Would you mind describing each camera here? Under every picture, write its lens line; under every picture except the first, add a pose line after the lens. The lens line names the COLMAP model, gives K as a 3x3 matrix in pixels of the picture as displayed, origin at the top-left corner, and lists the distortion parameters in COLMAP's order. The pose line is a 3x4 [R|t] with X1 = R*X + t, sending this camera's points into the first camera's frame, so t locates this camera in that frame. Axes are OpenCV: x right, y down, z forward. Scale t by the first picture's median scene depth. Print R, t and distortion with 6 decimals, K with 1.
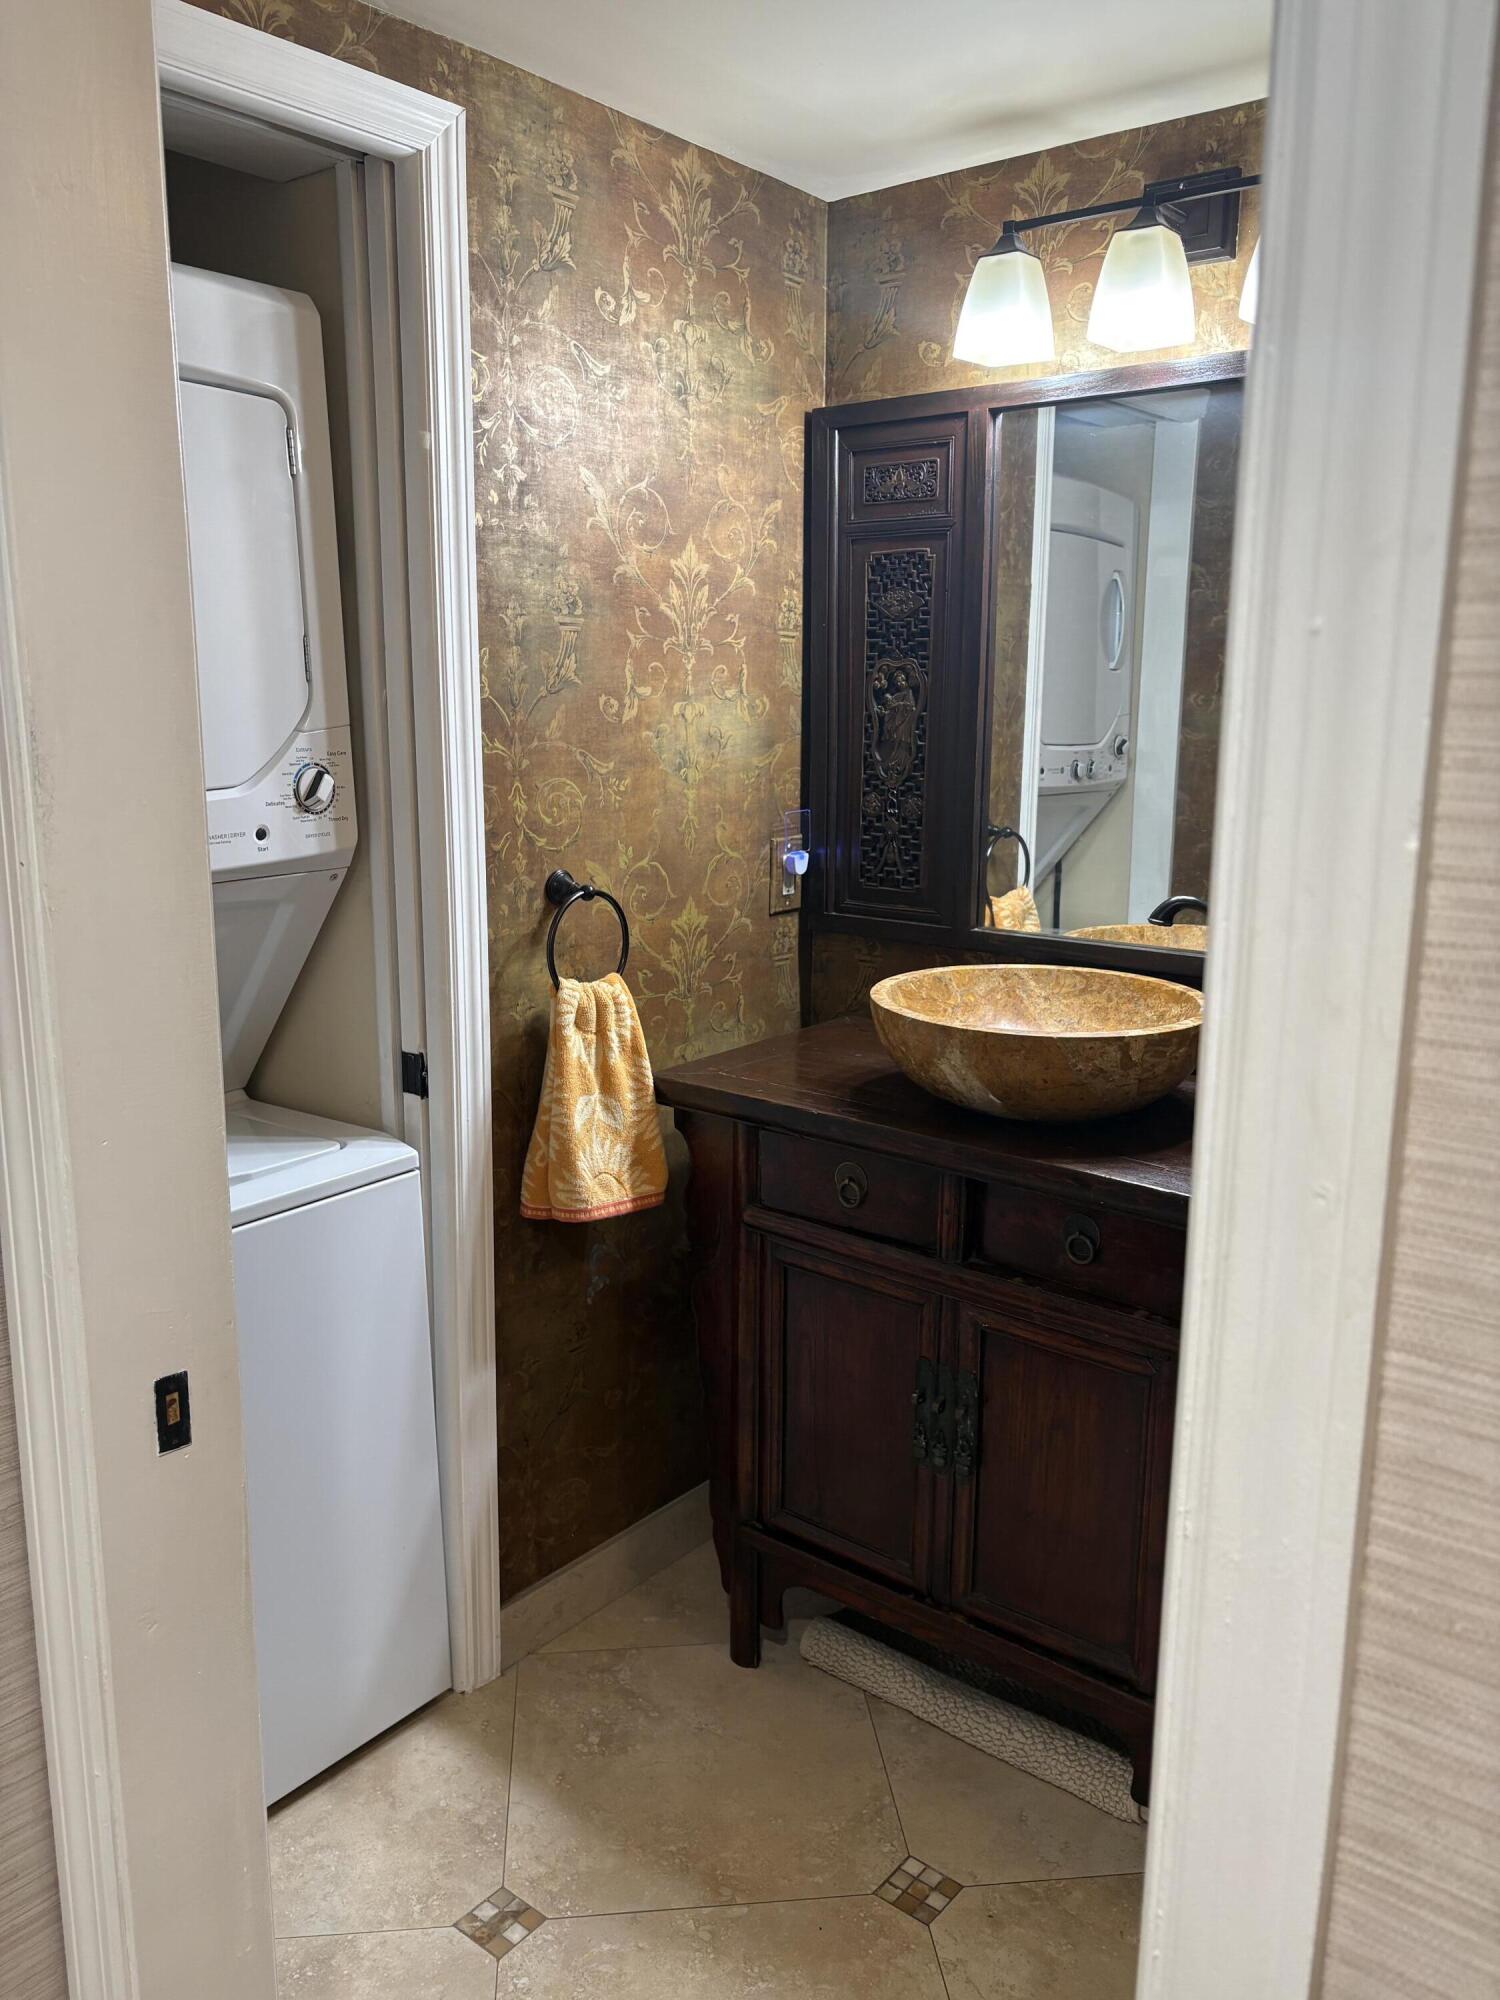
lens RADIAL K [[1516.5, 0, 748.3], [0, 1516.5, 1013.8], [0, 0, 1]] dist [0.070610, -0.081582]
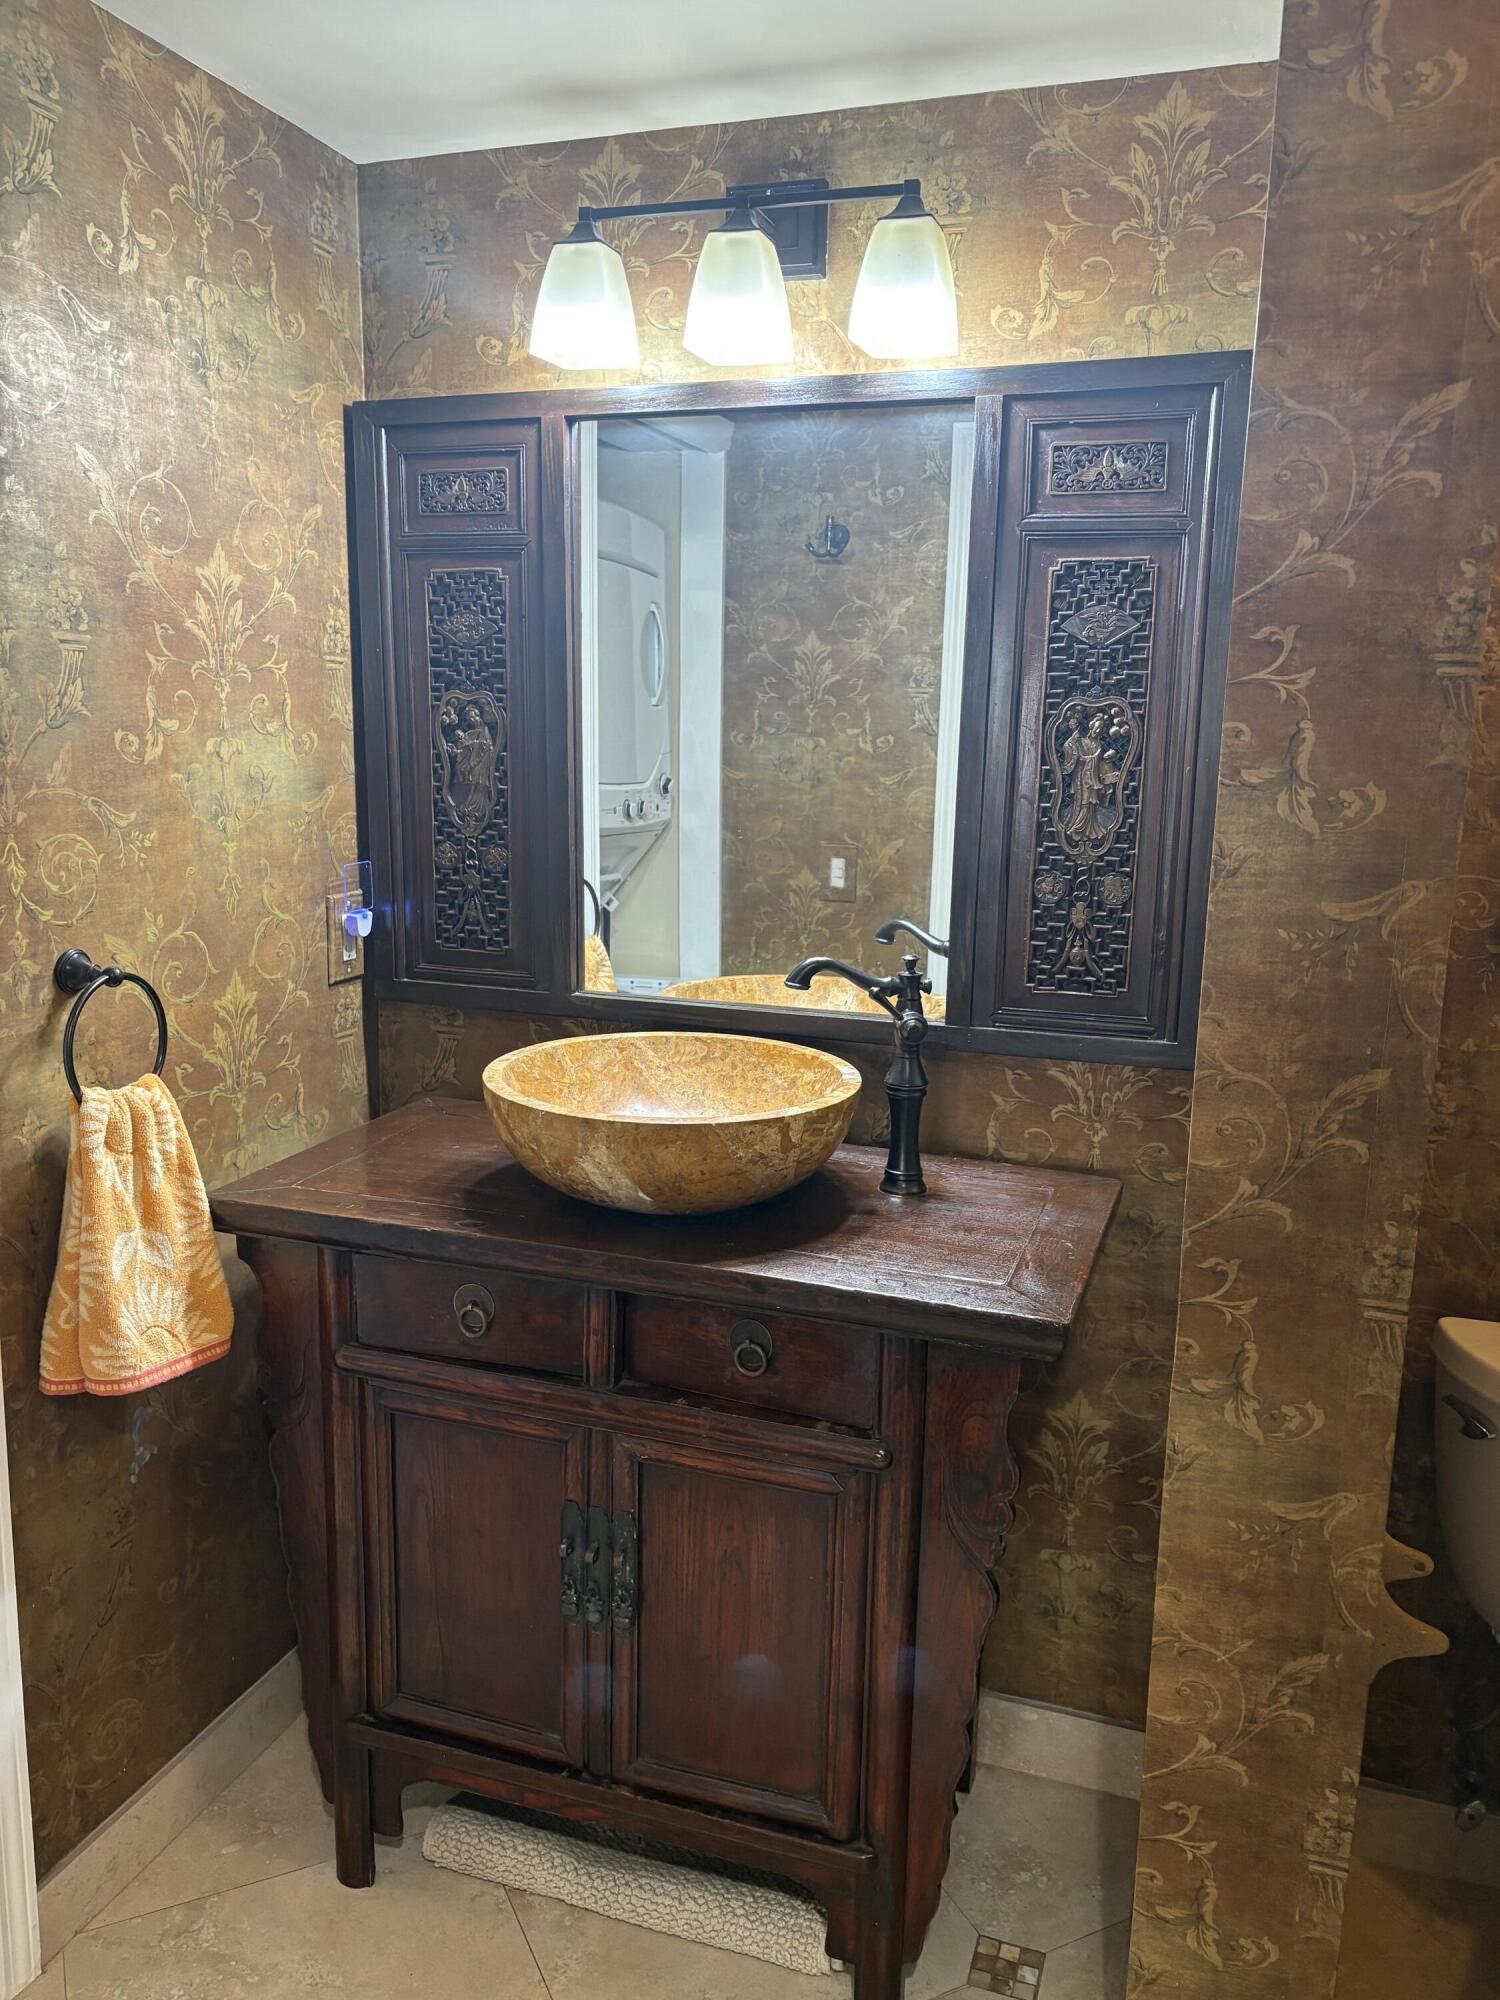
lens RADIAL K [[1516.5, 0, 748.3], [0, 1516.5, 1013.8], [0, 0, 1]] dist [0.070610, -0.081582]
pose [[0.941649, -0.052763, 0.332434, -0.058880], [0.057707, 0.998321, -0.005011, -0.036437], [-0.331612, 0.023902, 0.943113, 0.131099]]
